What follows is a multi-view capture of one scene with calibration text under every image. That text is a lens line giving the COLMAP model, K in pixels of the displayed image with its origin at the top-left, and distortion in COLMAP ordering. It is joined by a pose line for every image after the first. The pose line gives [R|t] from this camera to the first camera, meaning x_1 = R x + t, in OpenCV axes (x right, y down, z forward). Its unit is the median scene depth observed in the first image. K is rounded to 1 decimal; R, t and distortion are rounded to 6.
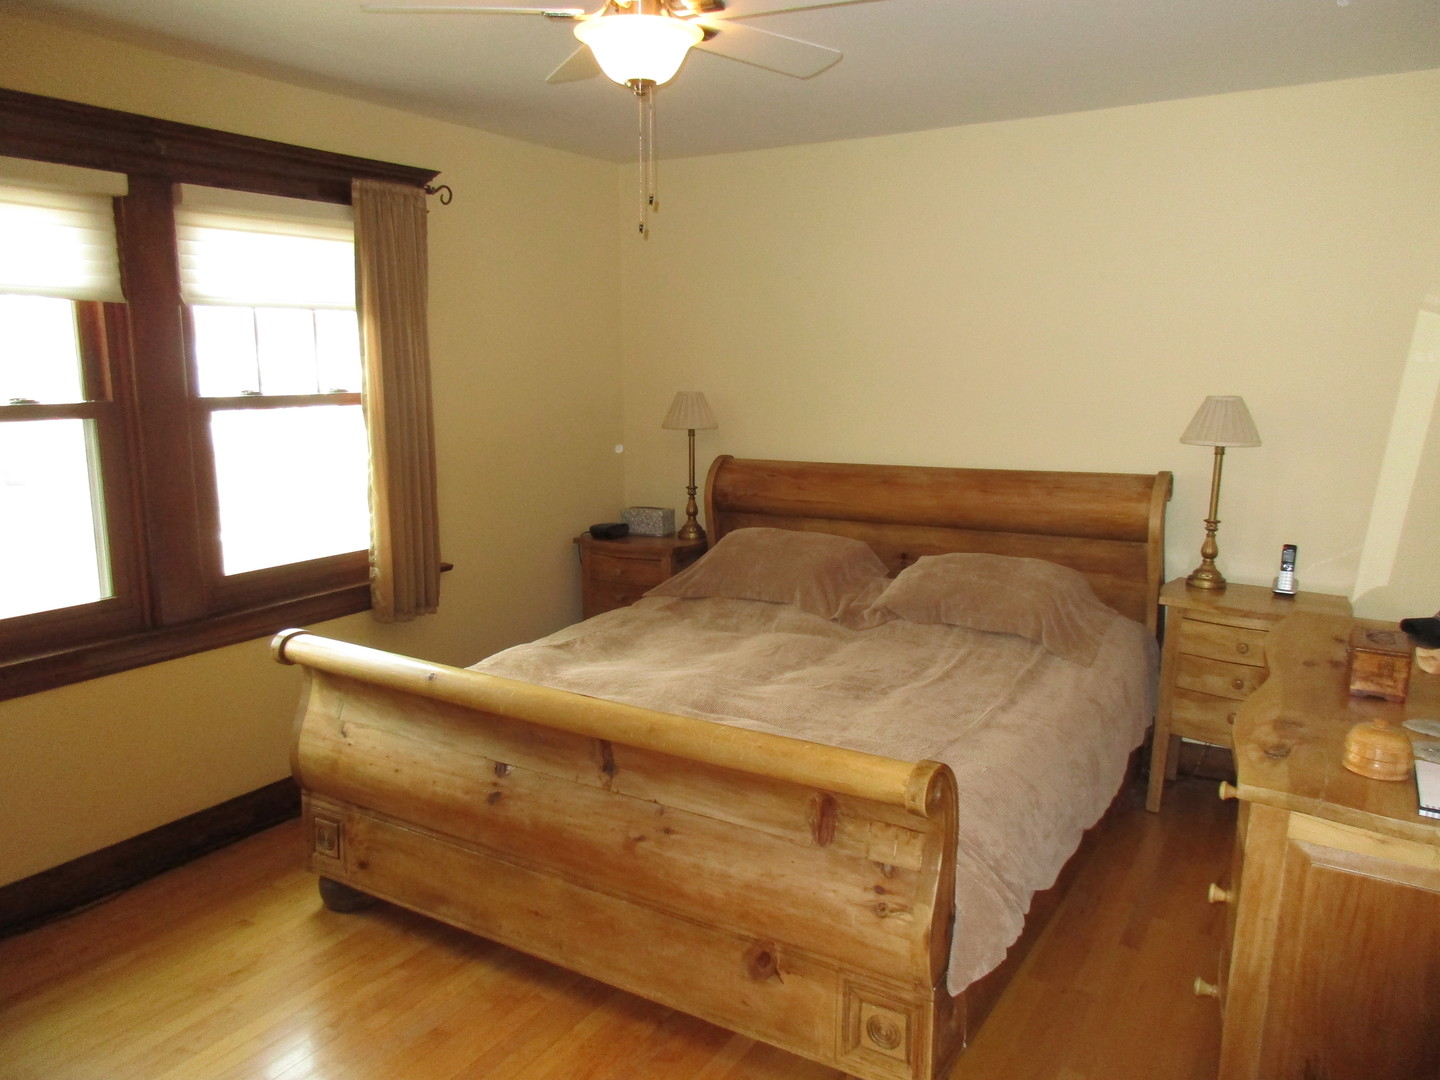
lens RADIAL K [[1080.1, 0, 724.7], [0, 1080.1, 541.2], [0, 0, 1]] dist [-0.004003, 0.005186]
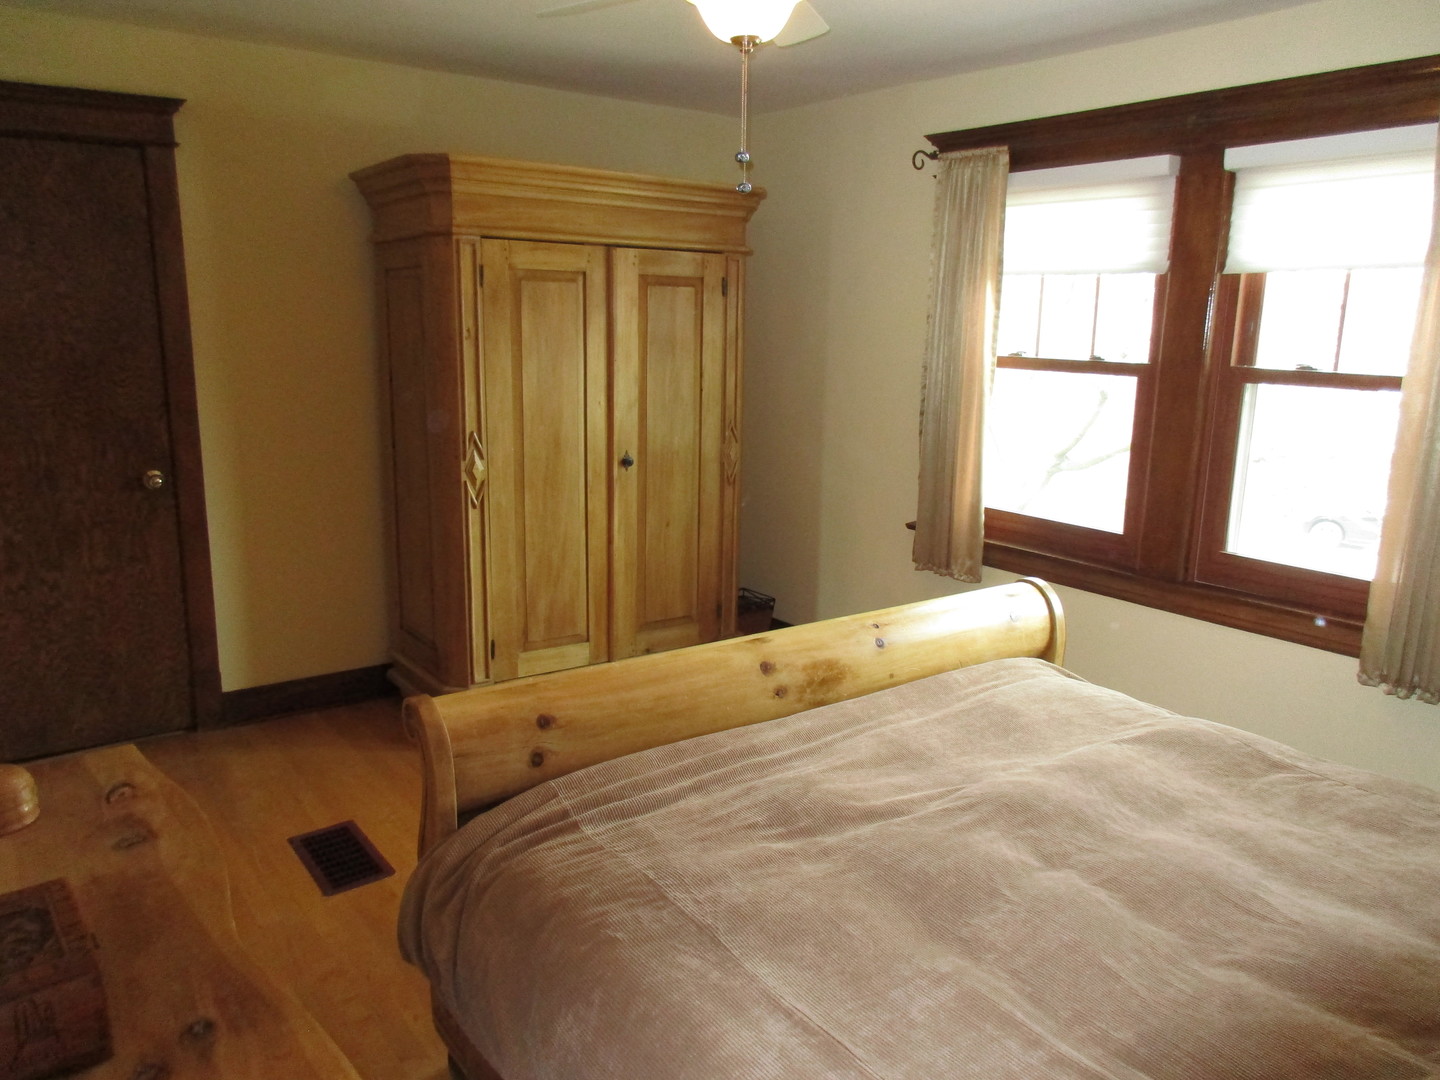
lens RADIAL K [[1080.1, 0, 727.1], [0, 1080.1, 542.3], [0, 0, 1]] dist [-0.004003, 0.005186]
pose [[-0.369295, 0.184712, -0.910770, 0.653115], [-0.174390, 0.948863, 0.263148, -0.173879], [0.912803, 0.256009, -0.318198, 1.014089]]
